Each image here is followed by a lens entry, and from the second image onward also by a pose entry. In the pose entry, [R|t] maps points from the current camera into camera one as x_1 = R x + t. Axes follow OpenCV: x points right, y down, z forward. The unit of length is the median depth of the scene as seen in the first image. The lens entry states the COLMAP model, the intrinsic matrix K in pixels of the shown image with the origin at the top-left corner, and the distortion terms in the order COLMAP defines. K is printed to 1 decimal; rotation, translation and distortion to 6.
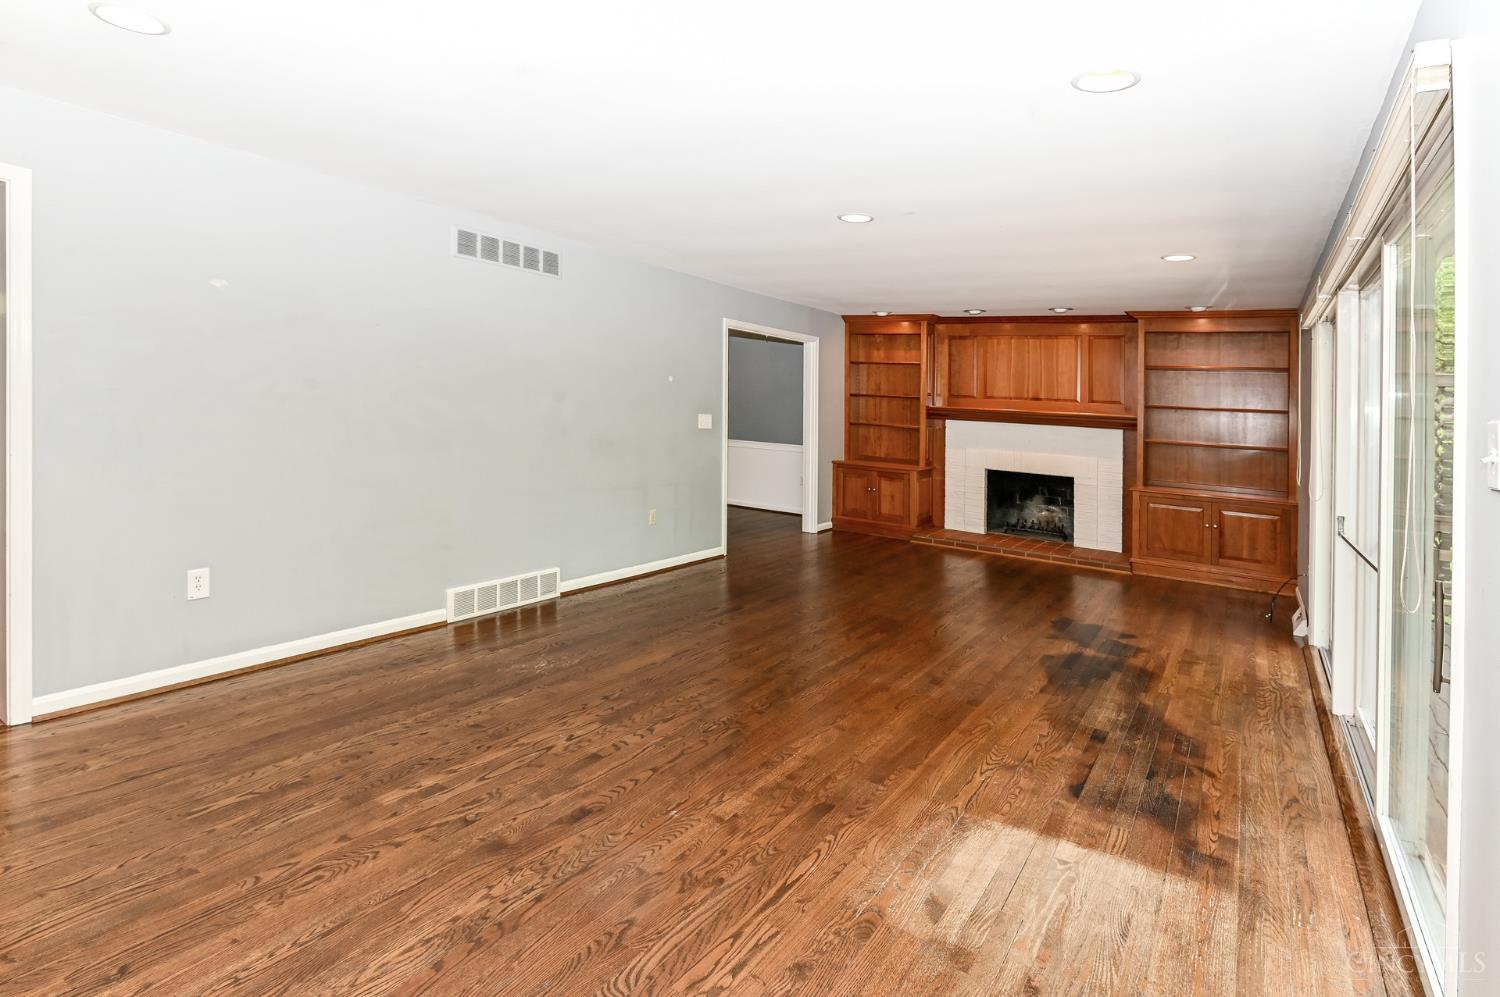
lens RADIAL K [[735.6, 0, 787.0], [0, 735.6, 411.0], [0, 0, 1]] dist [0.001424, -0.007043]
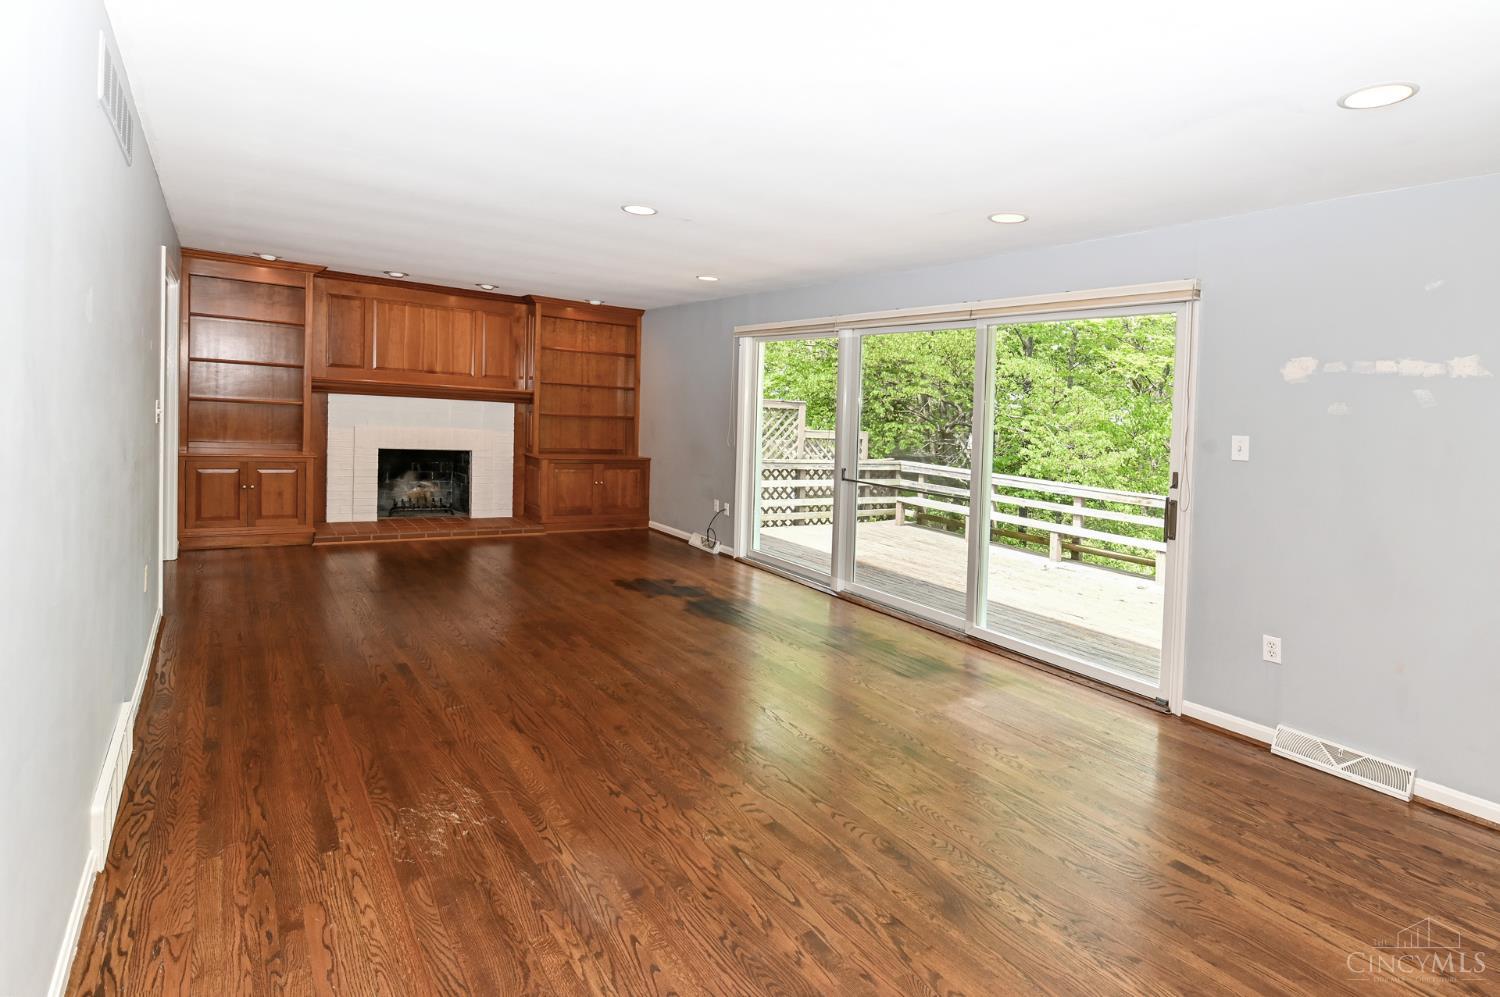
lens RADIAL K [[723.0, 0, 767.1], [0, 723.0, 407.0], [0, 0, 1]] dist [-0.001676, -0.000409]
pose [[0.447876, -0.023474, 0.893787, -0.819926], [-0.028815, 0.998757, 0.040670, -0.057215], [-0.893631, -0.043970, 0.446643, 0.505431]]
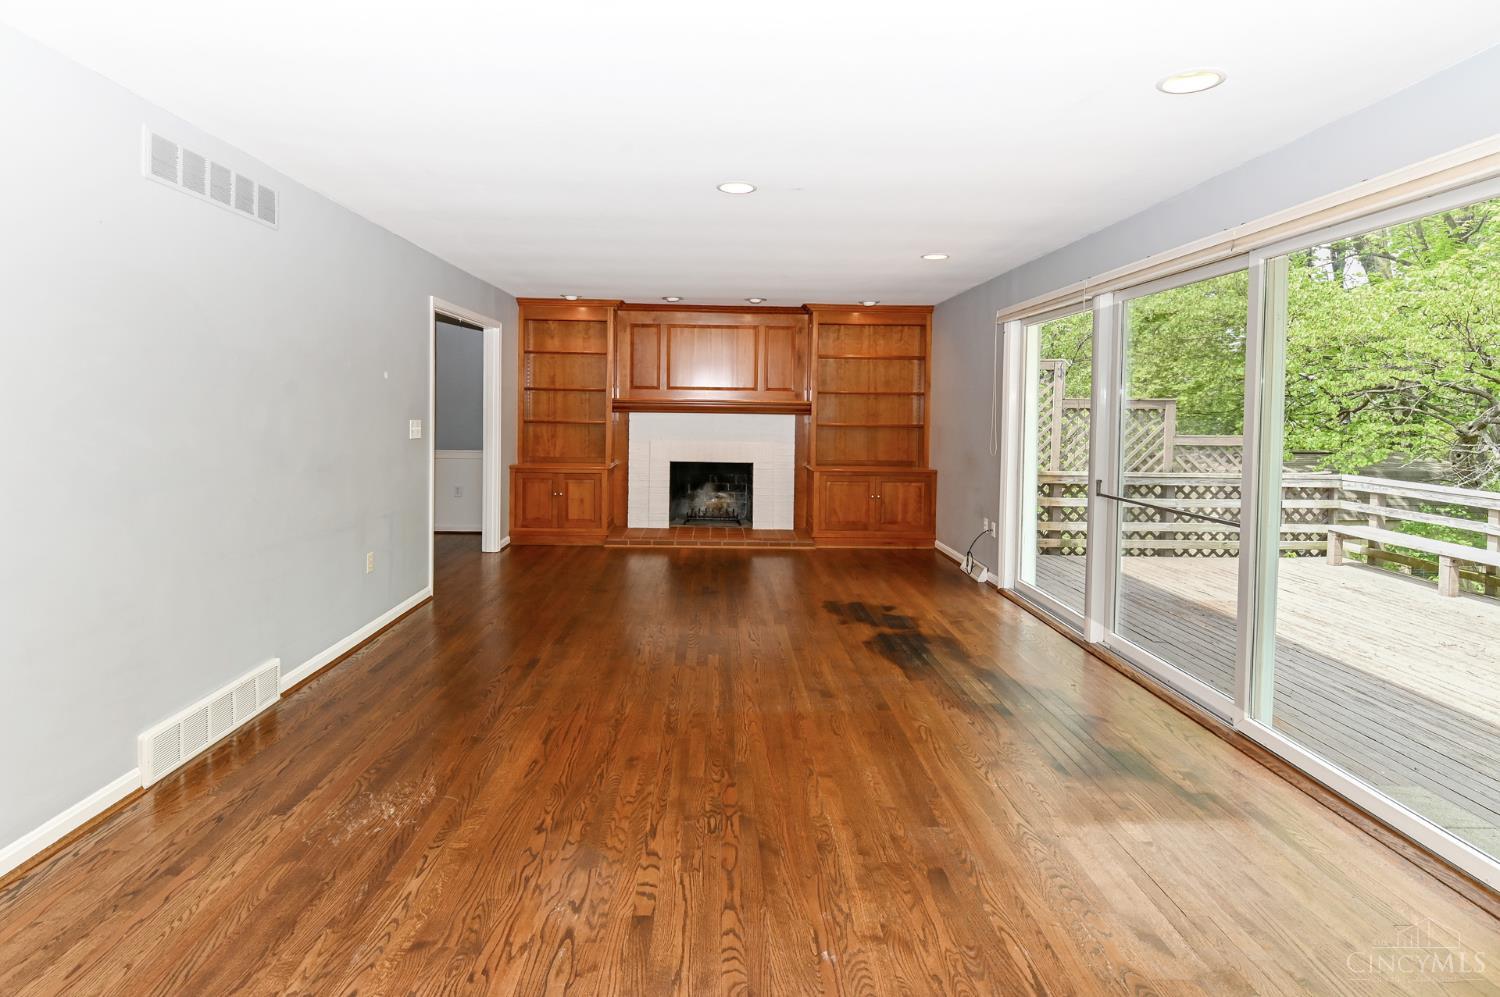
lens RADIAL K [[751.6, 0, 744.5], [0, 751.6, 409.9], [0, 0, 1]] dist [-0.002685, -0.001819]
pose [[0.854079, -0.042278, 0.518422, -0.418598], [0.034998, 0.999103, 0.023820, -0.024421], [-0.518964, -0.002200, 0.854793, 0.267607]]
